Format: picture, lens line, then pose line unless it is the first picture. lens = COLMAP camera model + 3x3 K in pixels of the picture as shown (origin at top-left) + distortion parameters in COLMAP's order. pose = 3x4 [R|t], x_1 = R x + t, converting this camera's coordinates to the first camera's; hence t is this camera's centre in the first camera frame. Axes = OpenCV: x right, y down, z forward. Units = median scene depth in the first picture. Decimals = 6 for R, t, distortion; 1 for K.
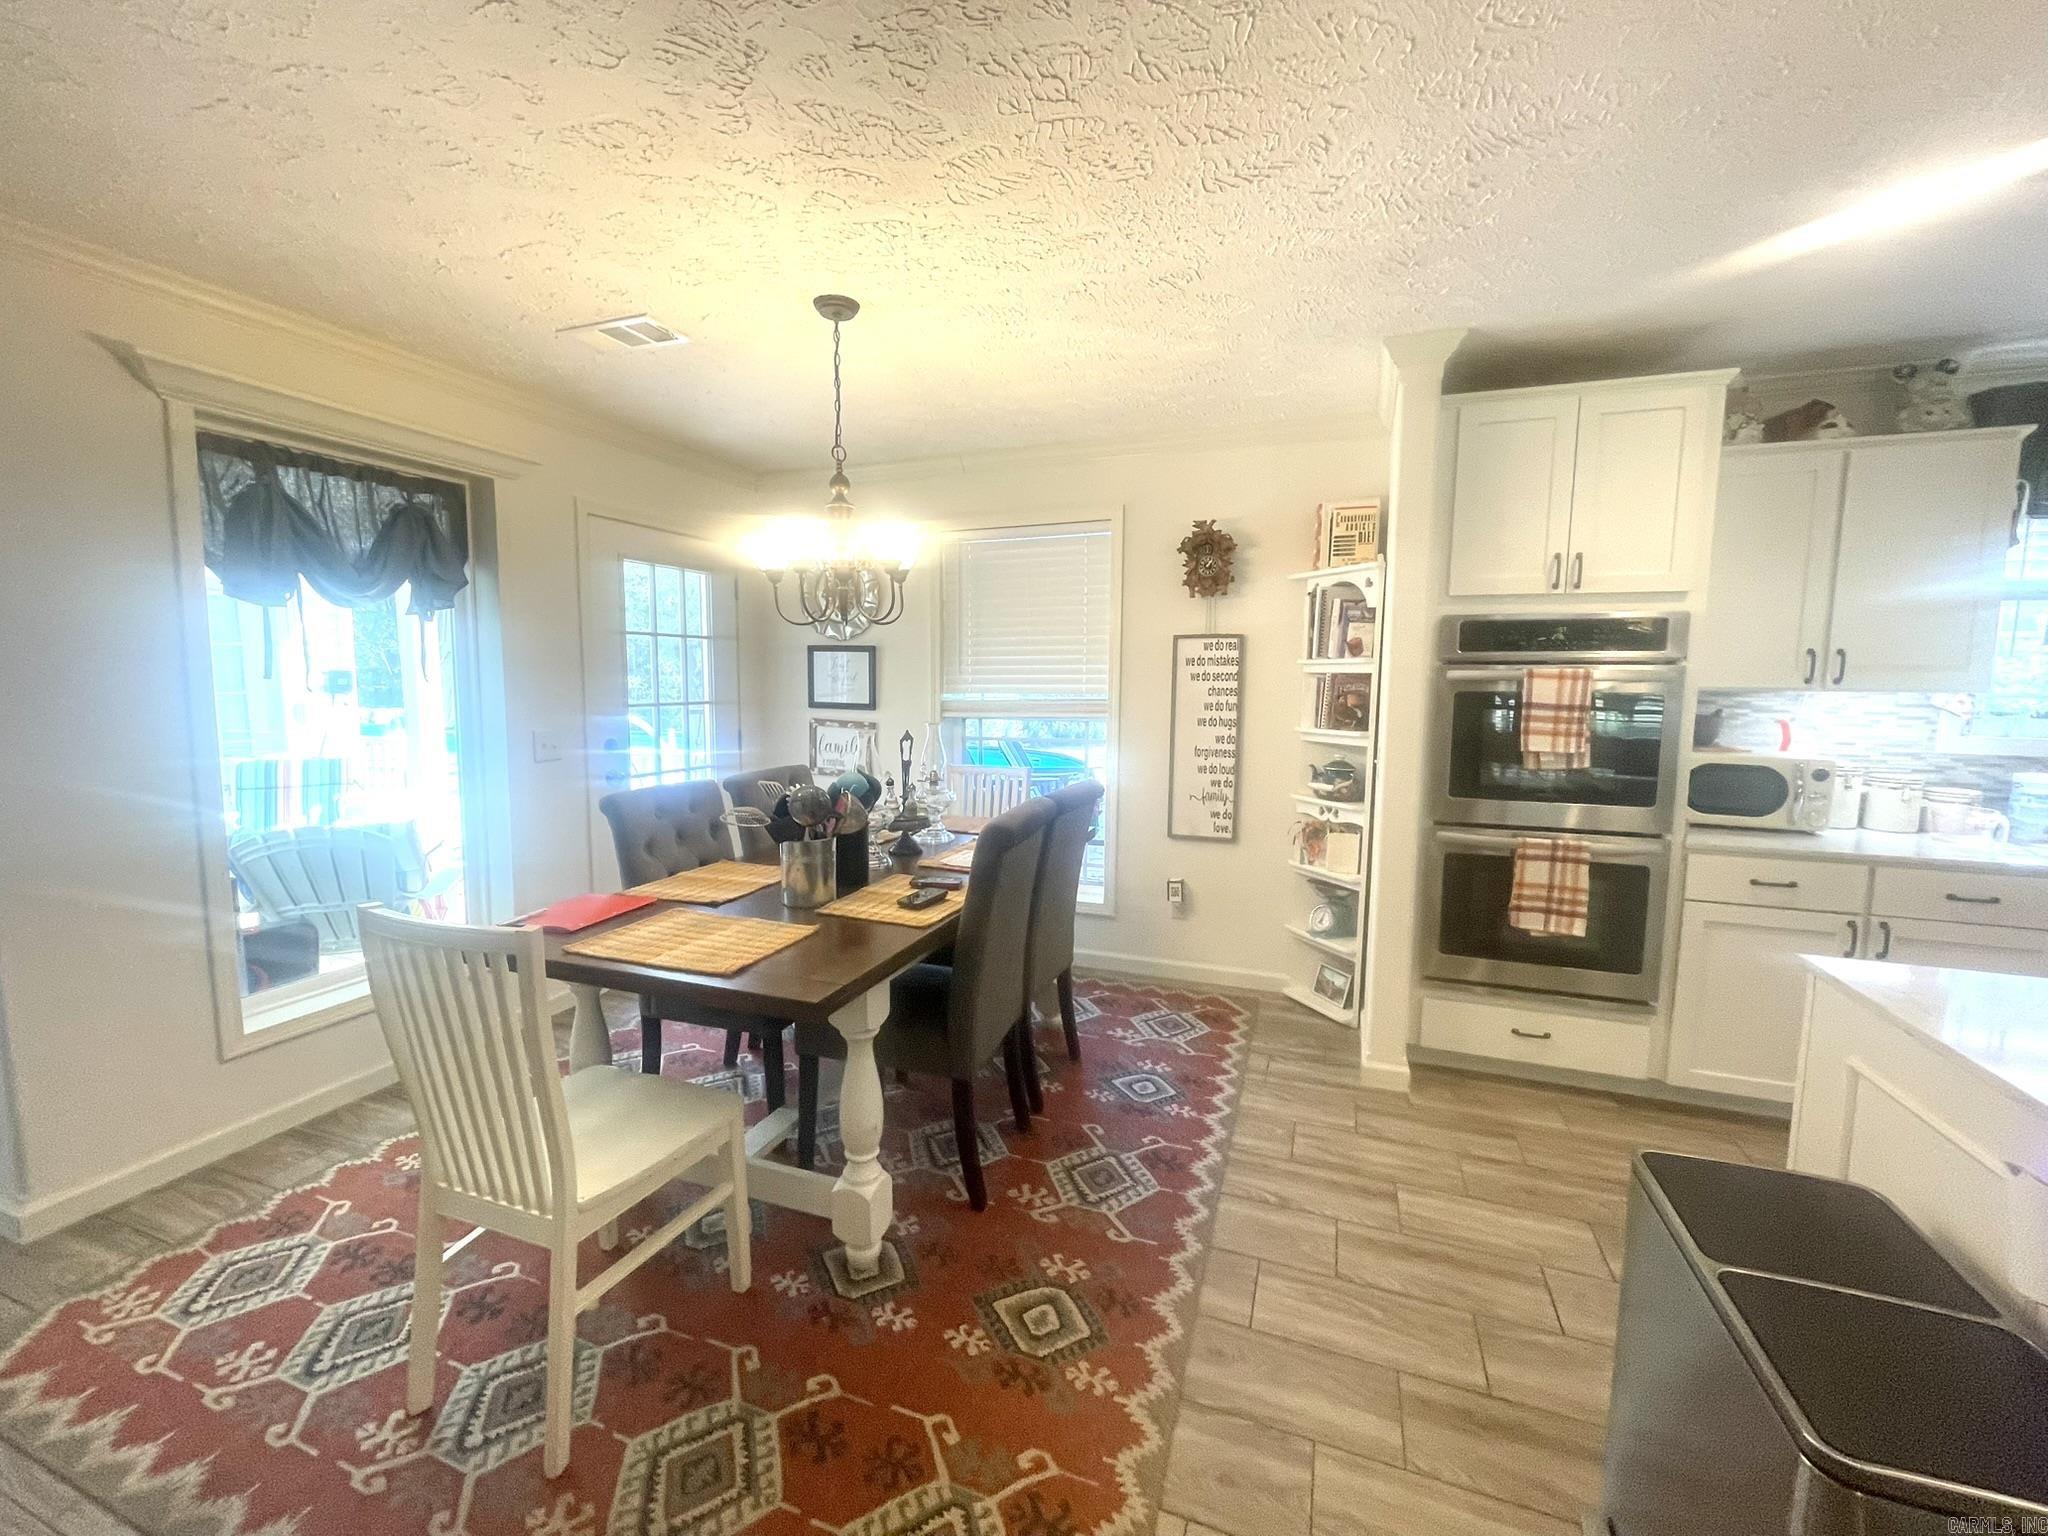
lens RADIAL K [[830.1, 0, 1028.2], [0, 830.1, 766.3], [0, 0, 1]] dist [-0.004339, 0.000873]
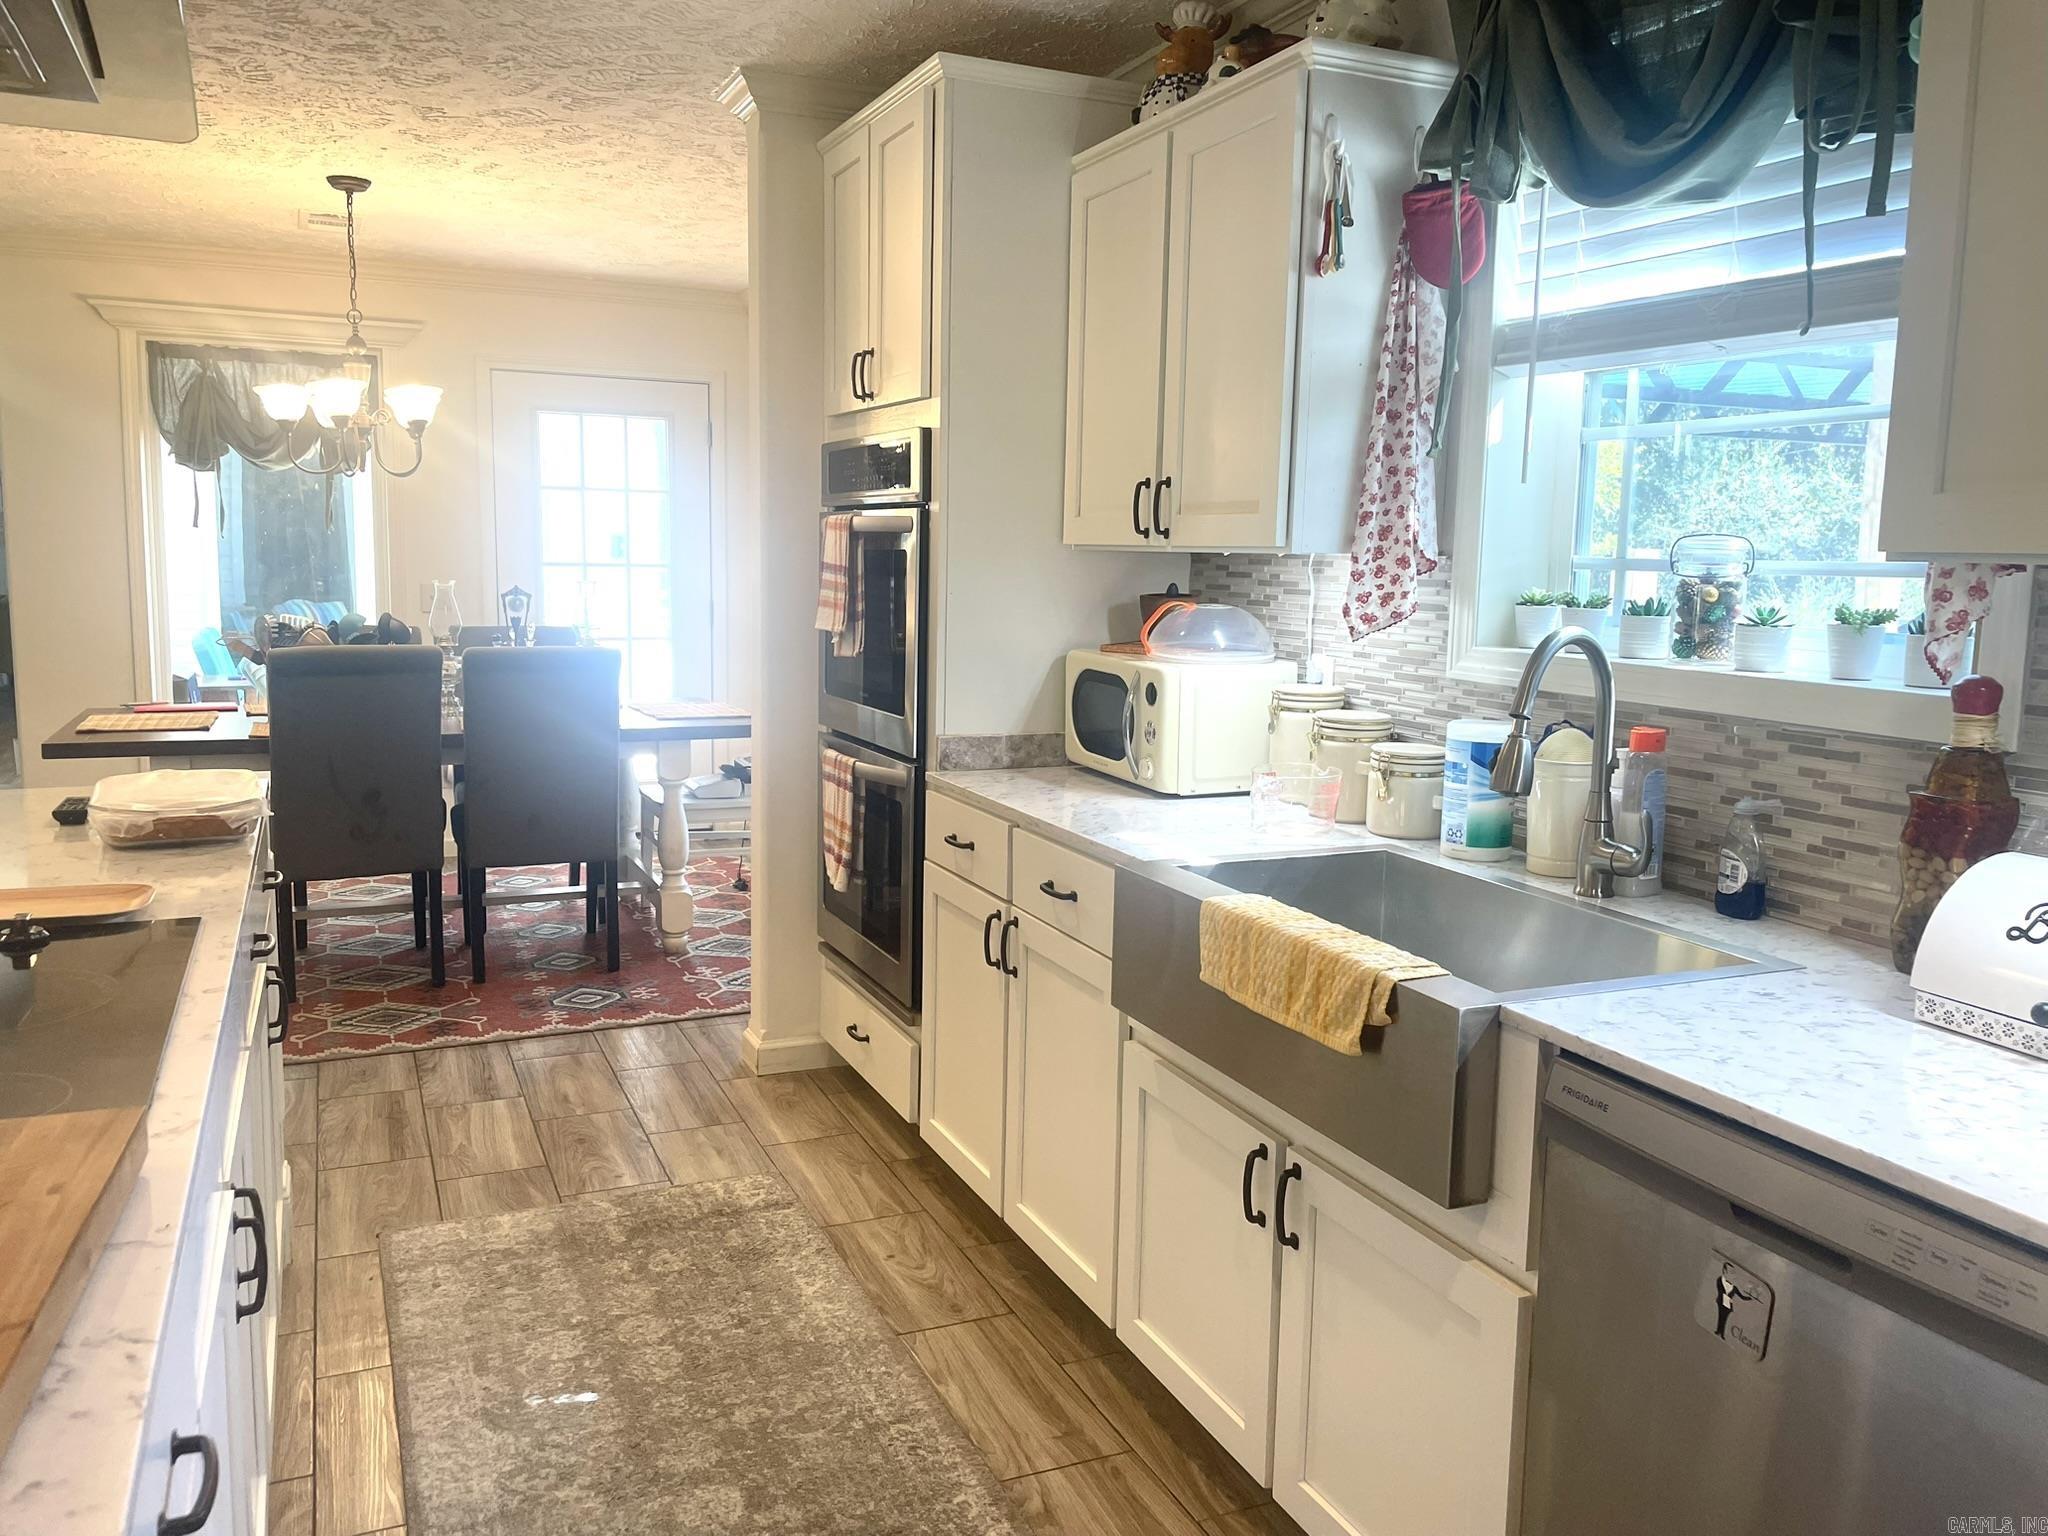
lens RADIAL K [[1551.9, 0, 1023.7], [0, 1551.9, 751.9], [0, 0, 1]] dist [0.060583, -0.038266]
pose [[0.701203, 0.099690, -0.705957, 1.733136], [-0.091986, 0.994550, 0.049077, 0.005667], [0.707002, 0.030526, 0.706552, 0.166645]]
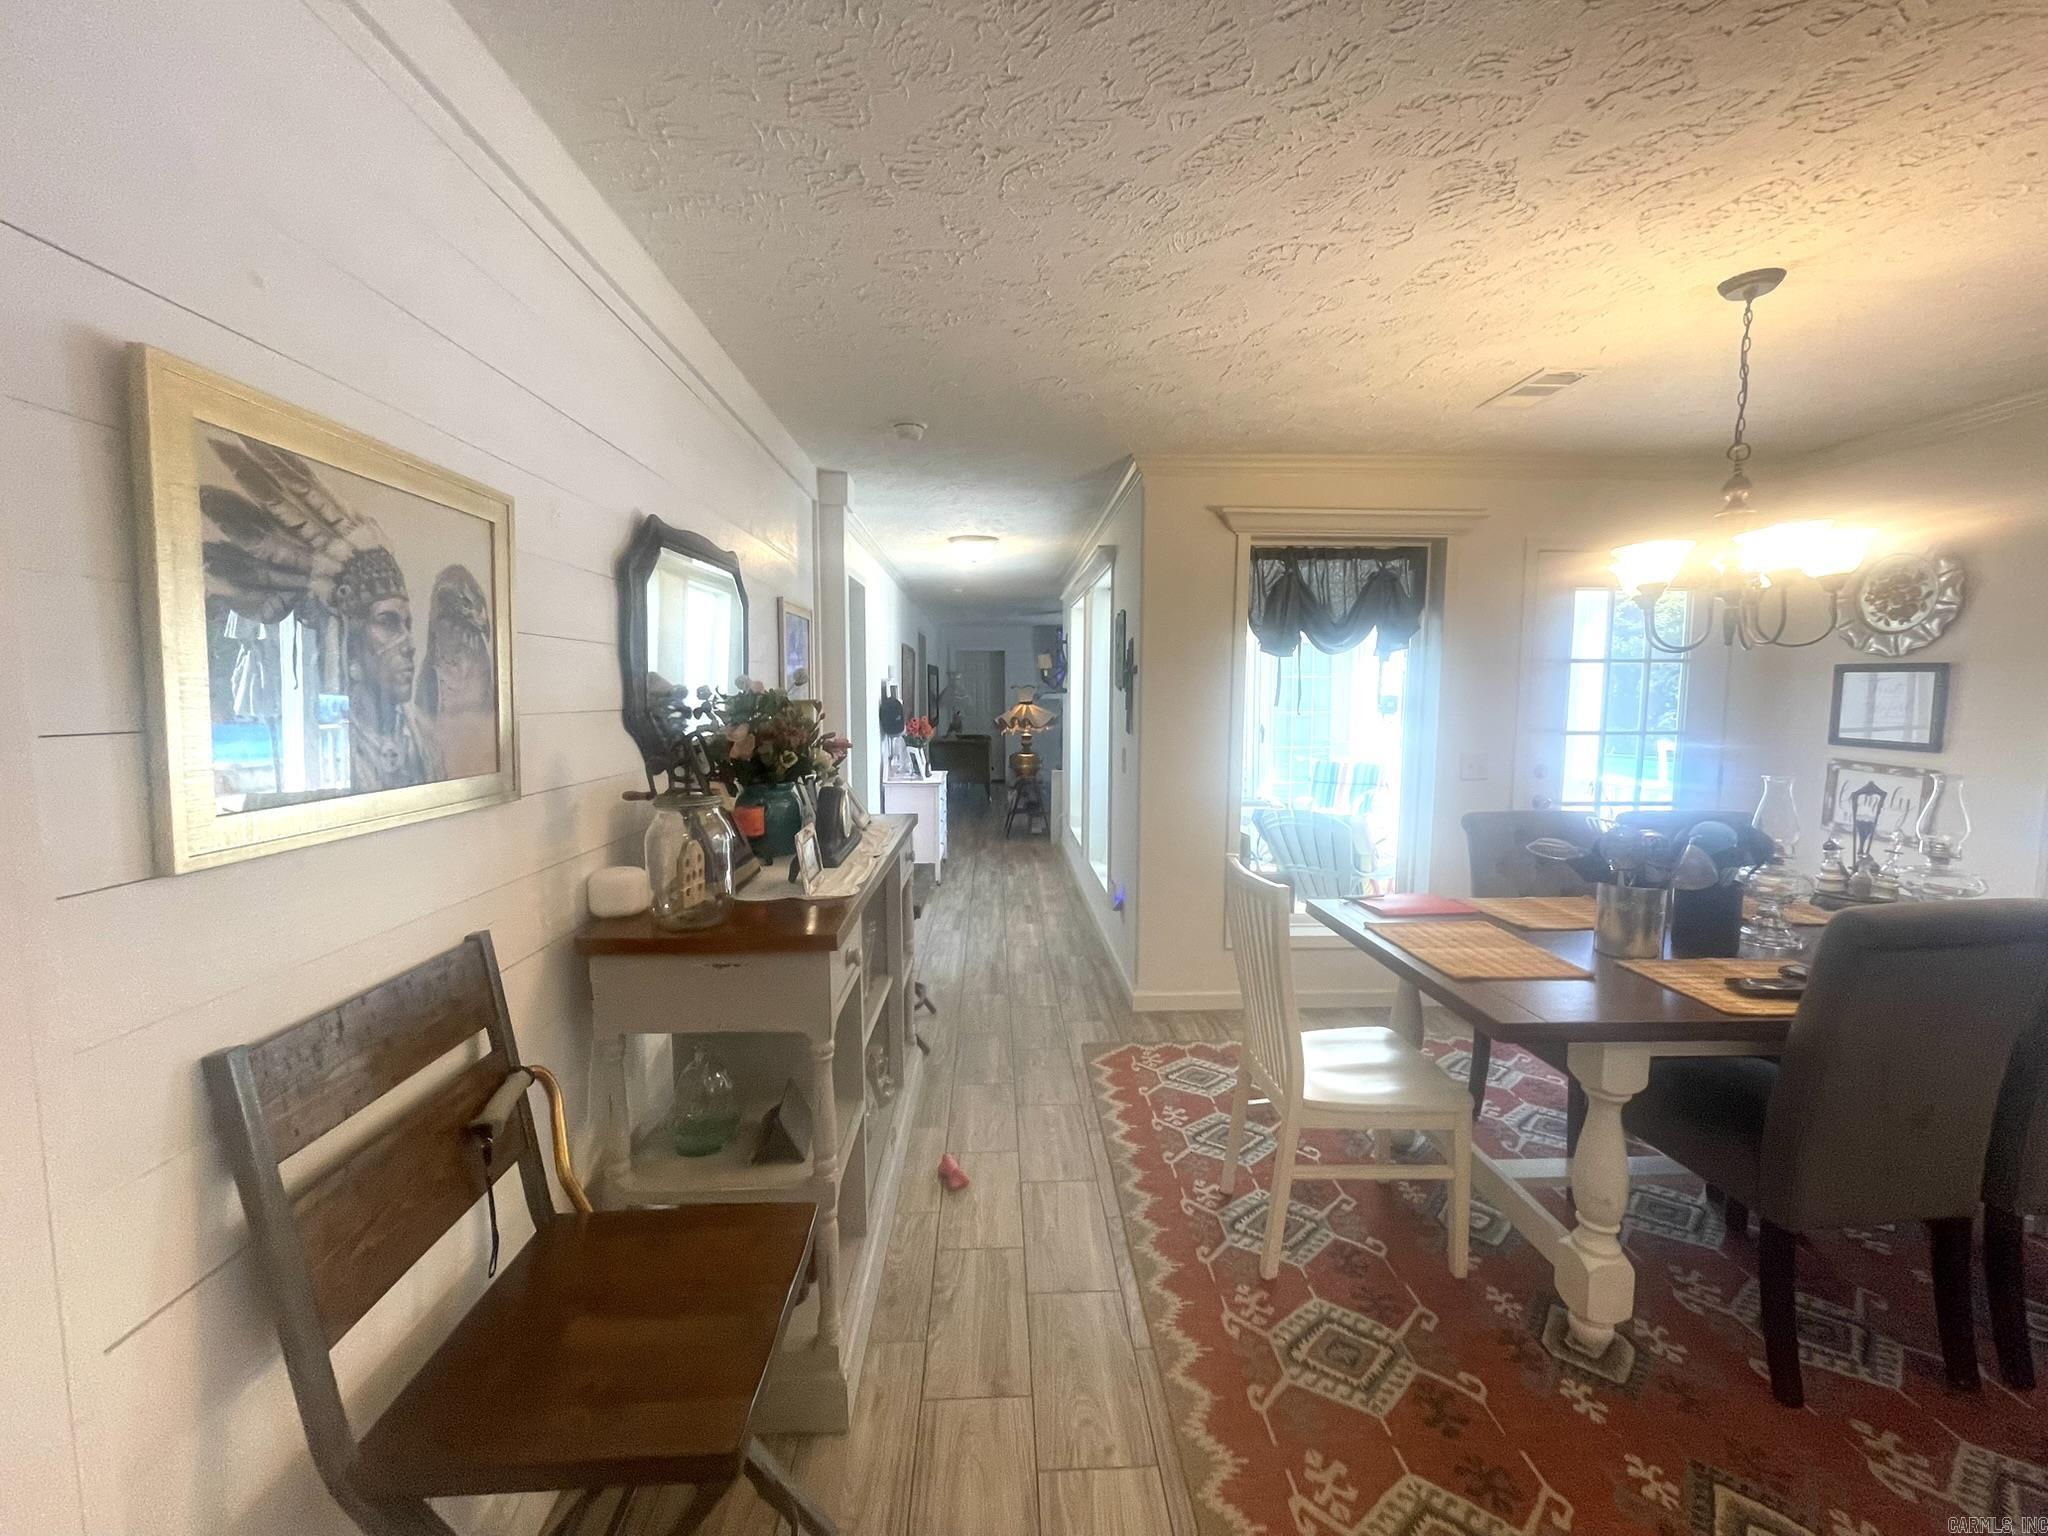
lens RADIAL K [[830.1, 0, 1018.8], [0, 830.1, 770.8], [0, 0, 1]] dist [-0.004339, 0.000873]
pose [[0.384204, 0.081808, -0.919617, 0.270541], [-0.098544, 0.994010, 0.047256, -0.013705], [0.917974, 0.072467, 0.389964, 0.002108]]
